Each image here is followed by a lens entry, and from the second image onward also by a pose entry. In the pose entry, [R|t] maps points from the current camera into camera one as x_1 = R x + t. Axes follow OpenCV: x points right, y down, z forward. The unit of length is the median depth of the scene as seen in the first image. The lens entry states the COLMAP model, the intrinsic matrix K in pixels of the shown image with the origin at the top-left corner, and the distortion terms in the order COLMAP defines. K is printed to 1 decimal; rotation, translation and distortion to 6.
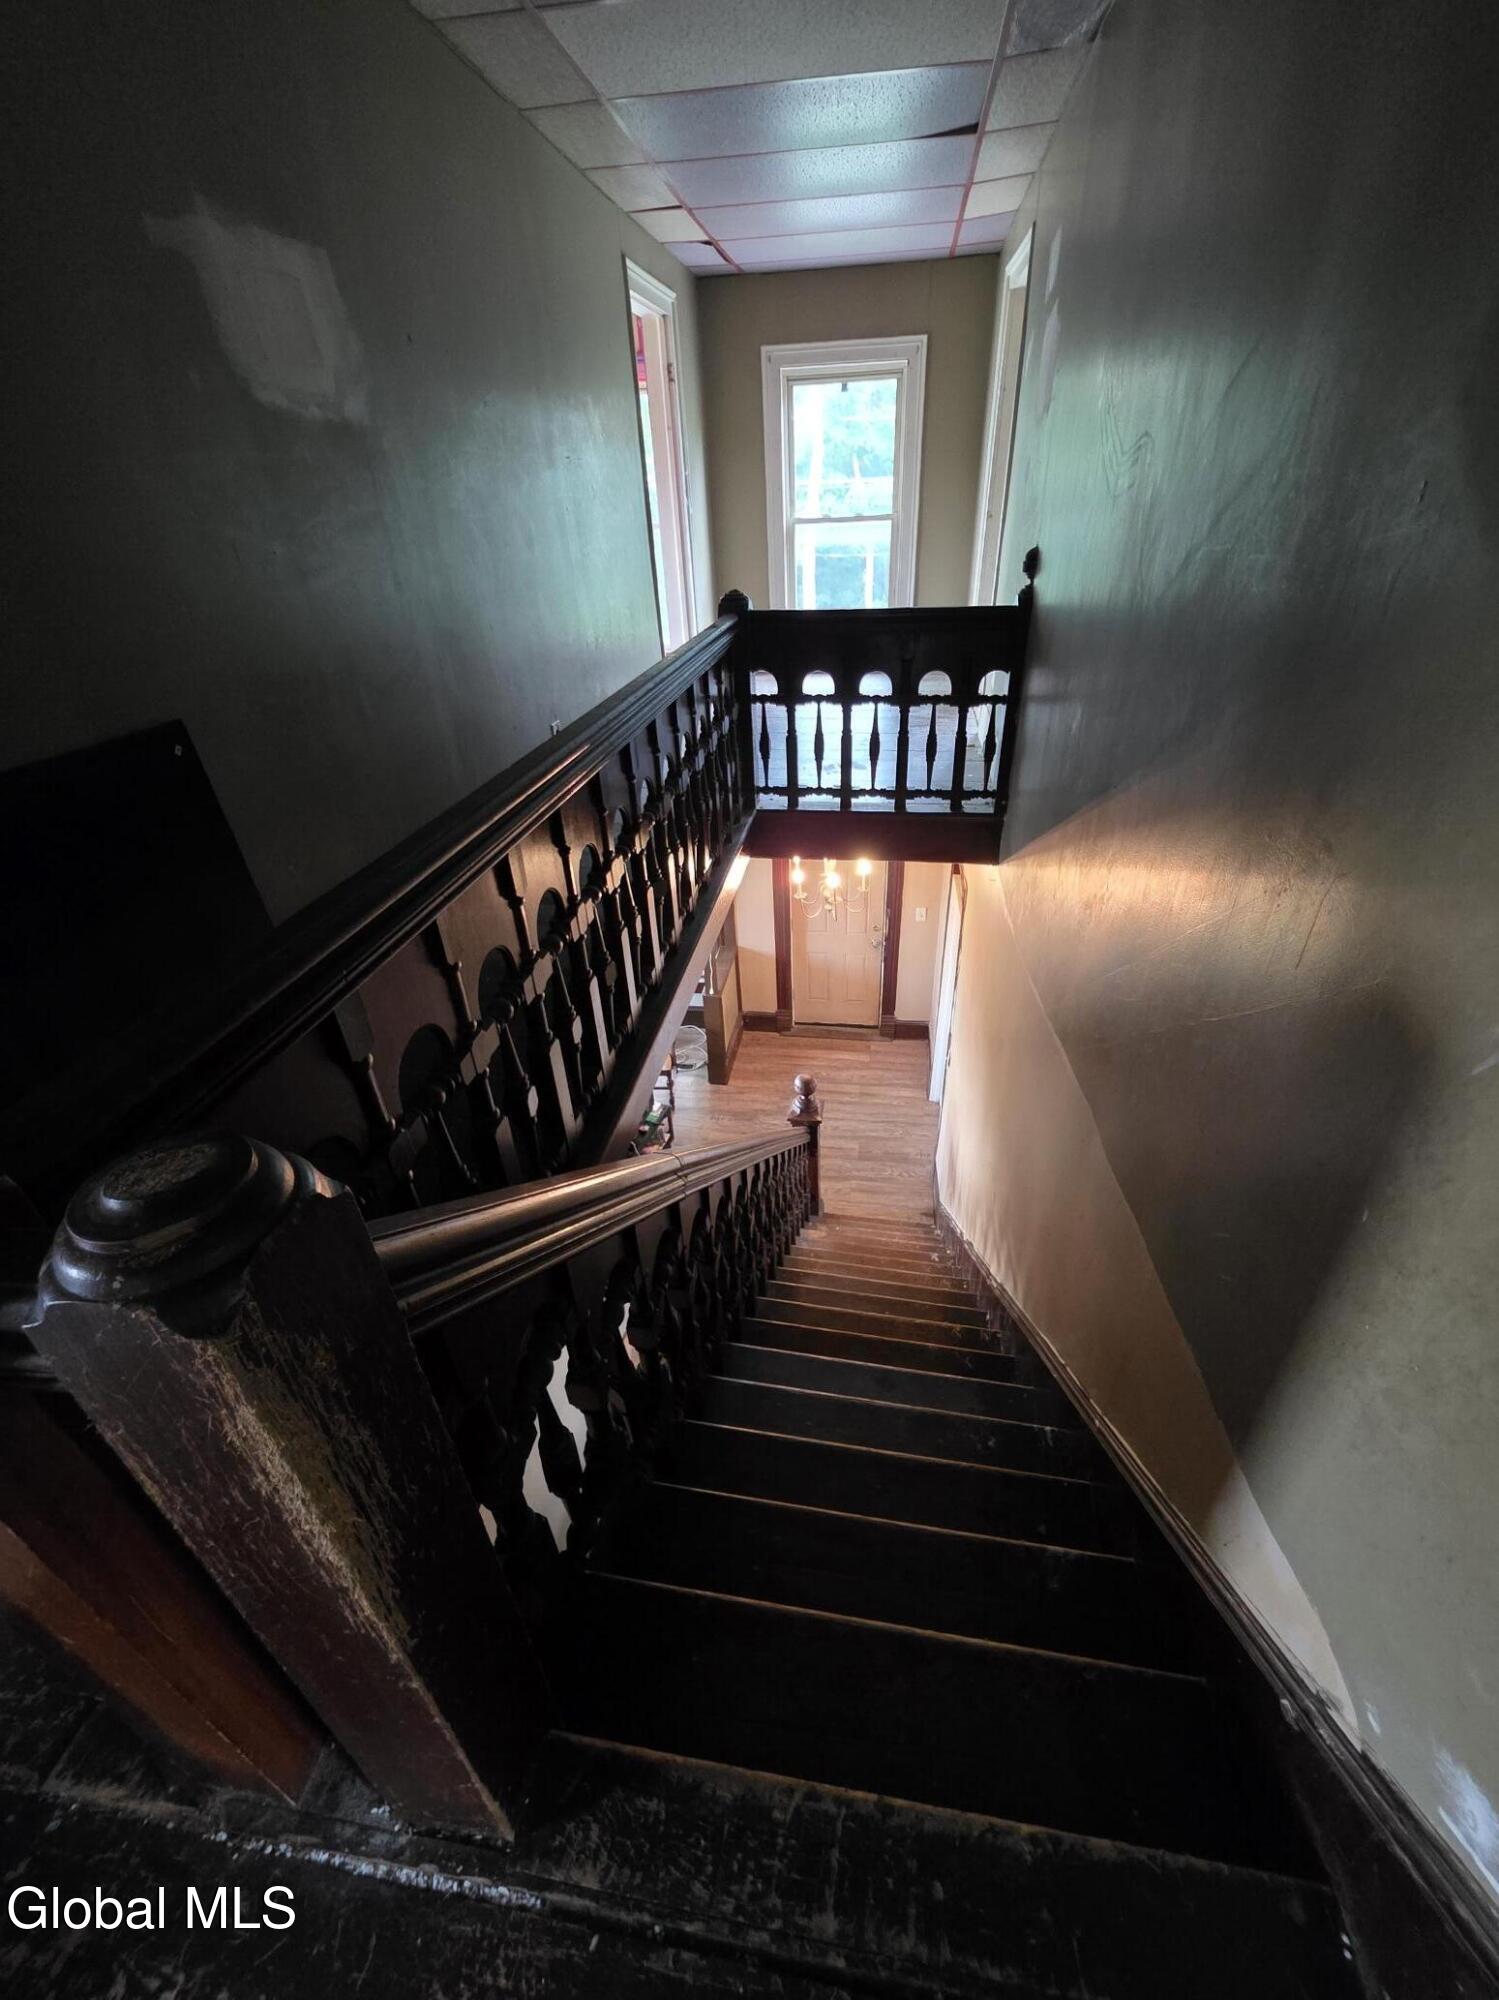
lens RADIAL K [[802.5, 0, 763.8], [0, 802.5, 992.1], [0, 0, 1]] dist [0.001704, 0.000791]
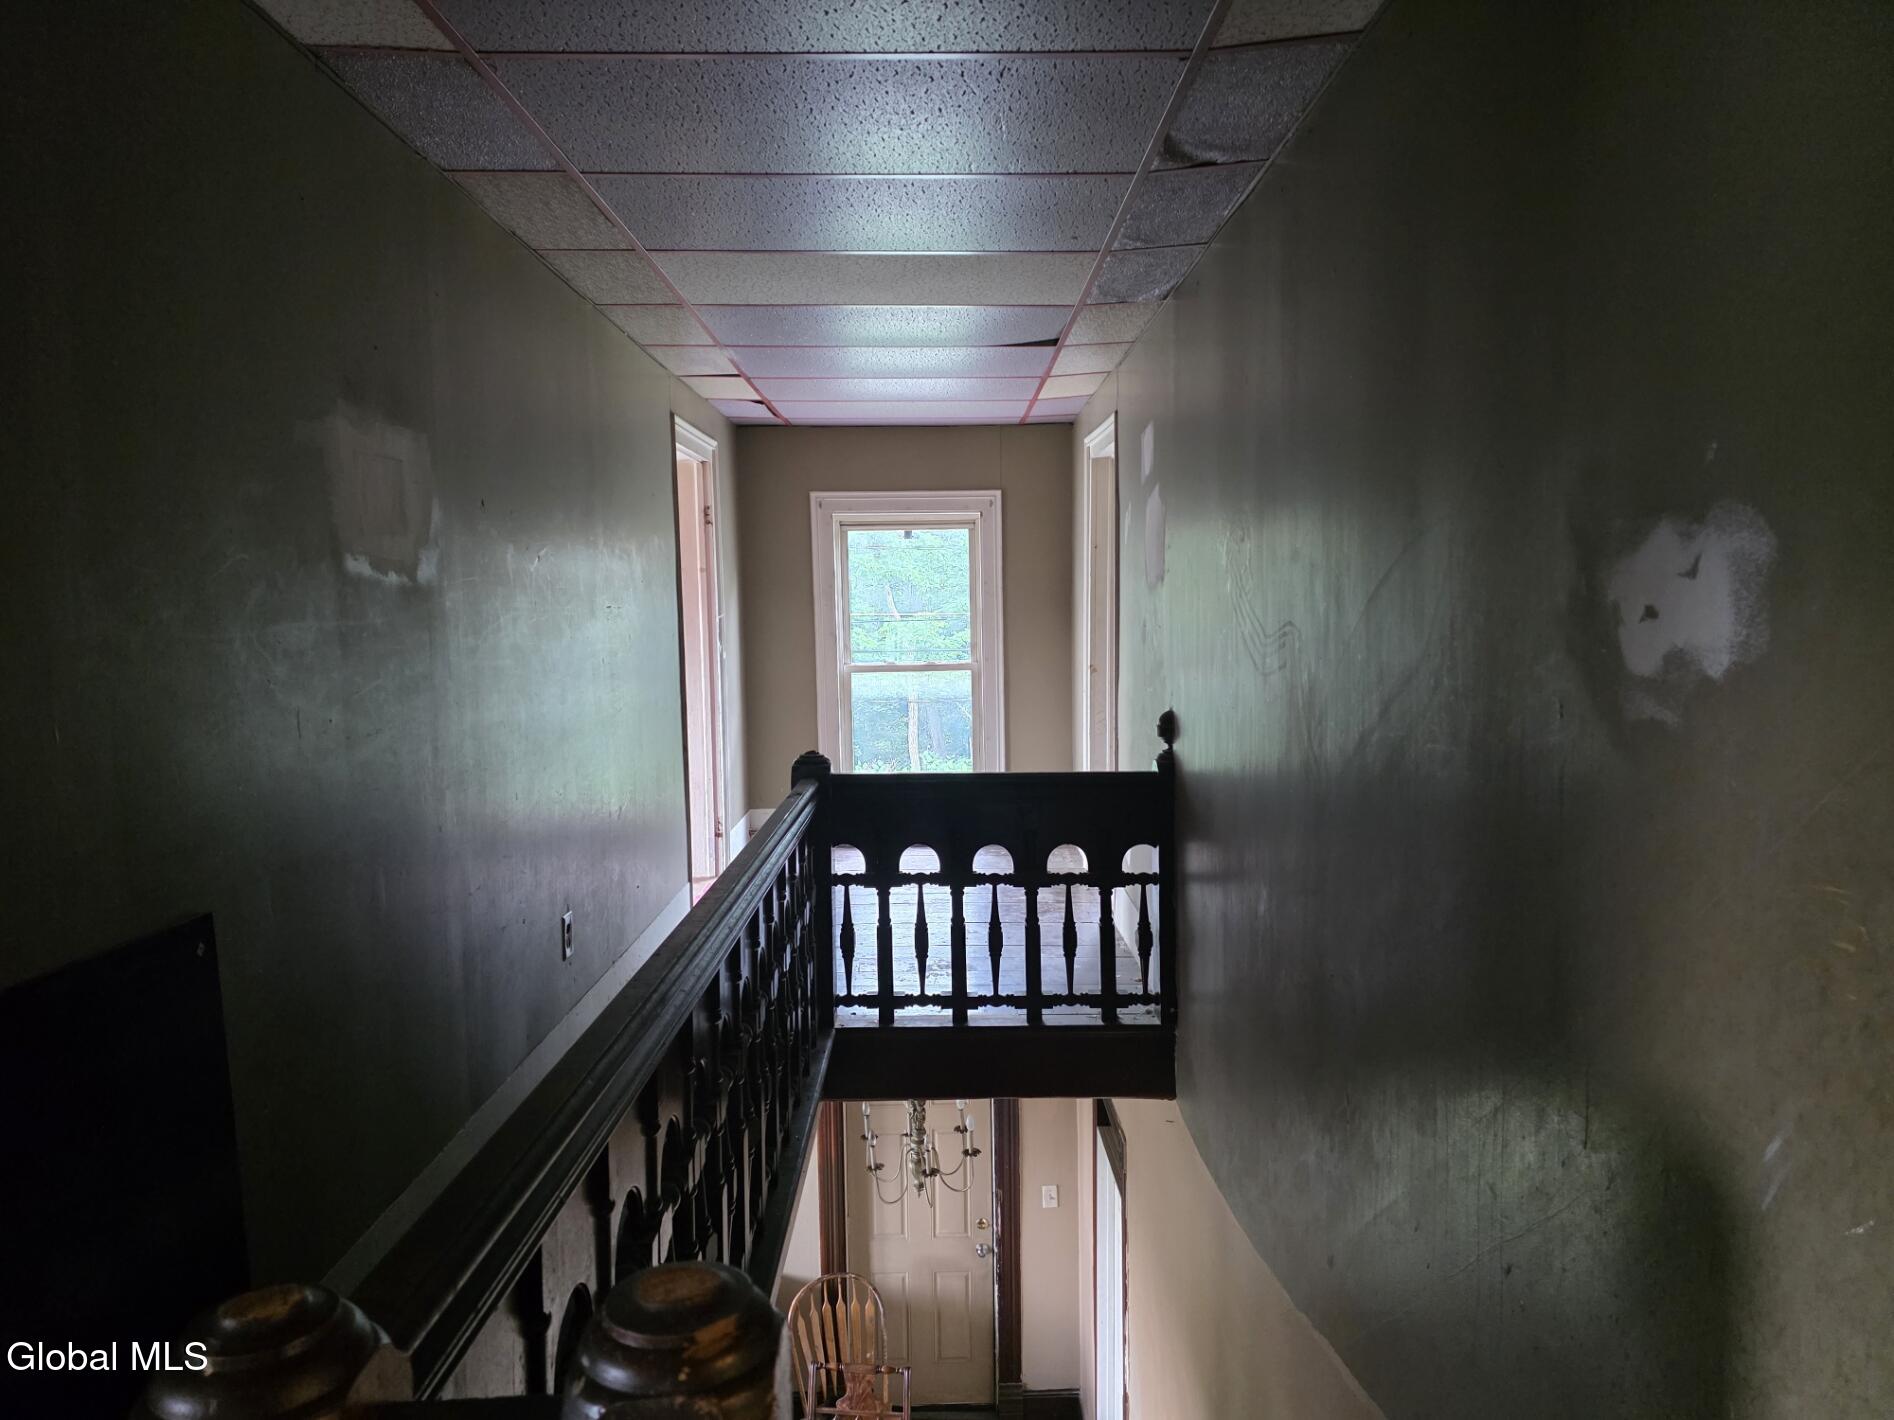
lens RADIAL K [[1271.2, 0, 937.3], [0, 1271.2, 714.0], [0, 0, 1]] dist [0.067131, -0.057992]
pose [[0.988884, 0.011380, 0.148254, -0.096089], [0.058695, 0.886217, -0.459538, 0.053352], [-0.136615, 0.463131, 0.875697, -0.138185]]
